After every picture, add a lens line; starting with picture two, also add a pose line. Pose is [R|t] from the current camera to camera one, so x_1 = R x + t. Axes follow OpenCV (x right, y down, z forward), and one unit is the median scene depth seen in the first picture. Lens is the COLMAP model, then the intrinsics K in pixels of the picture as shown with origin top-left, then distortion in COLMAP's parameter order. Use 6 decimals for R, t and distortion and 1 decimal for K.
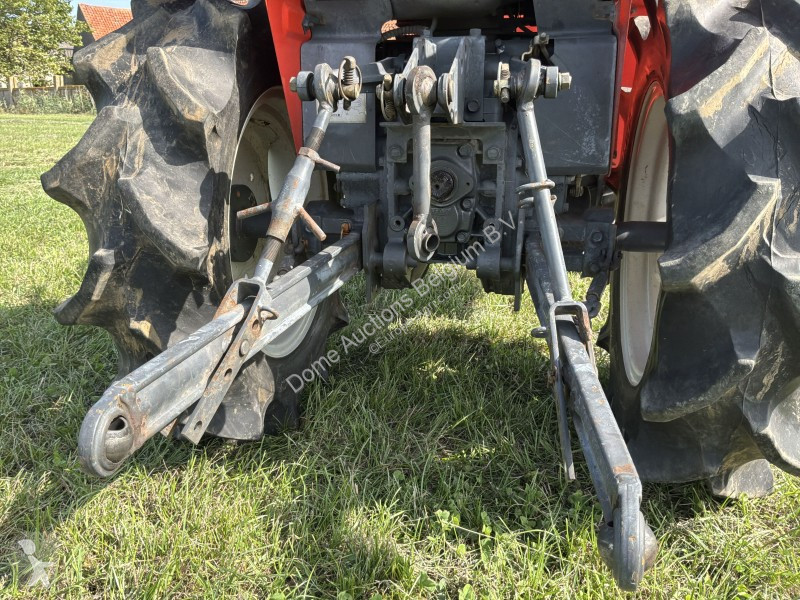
lens RADIAL K [[667.4, 0, 402.2], [0, 667.4, 309.0], [0, 0, 1]] dist [0.070189, -0.104445]
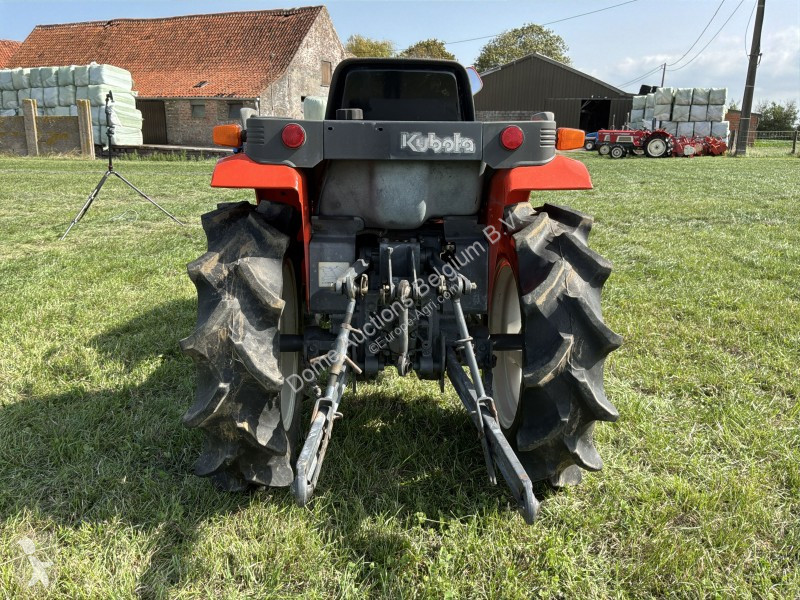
lens RADIAL K [[698.1, 0, 400.0], [0, 698.1, 300.0], [0, 0, 1]] dist [0.123629, -0.186125]
pose [[0.965525, -0.047623, 0.255918, -0.470077], [0.058032, 0.997760, -0.033271, -0.220919], [-0.253761, 0.046976, 0.966126, -0.895010]]
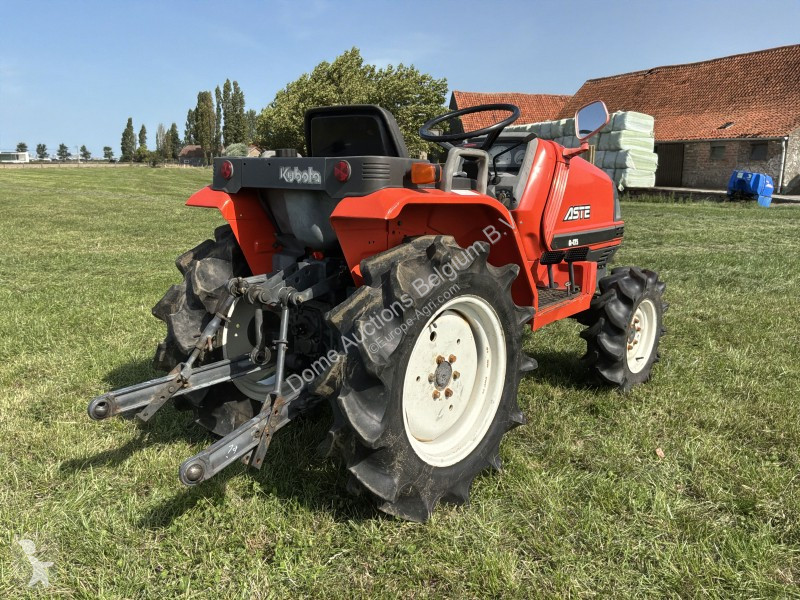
lens RADIAL K [[714.7, 0, 392.8], [0, 714.7, 299.8], [0, 0, 1]] dist [0.023854, -0.052065]
pose [[0.861722, 0.104517, -0.496499, 1.599349], [-0.151502, 0.986915, -0.055193, -0.225605], [0.484233, 0.122782, 0.866281, -0.901733]]
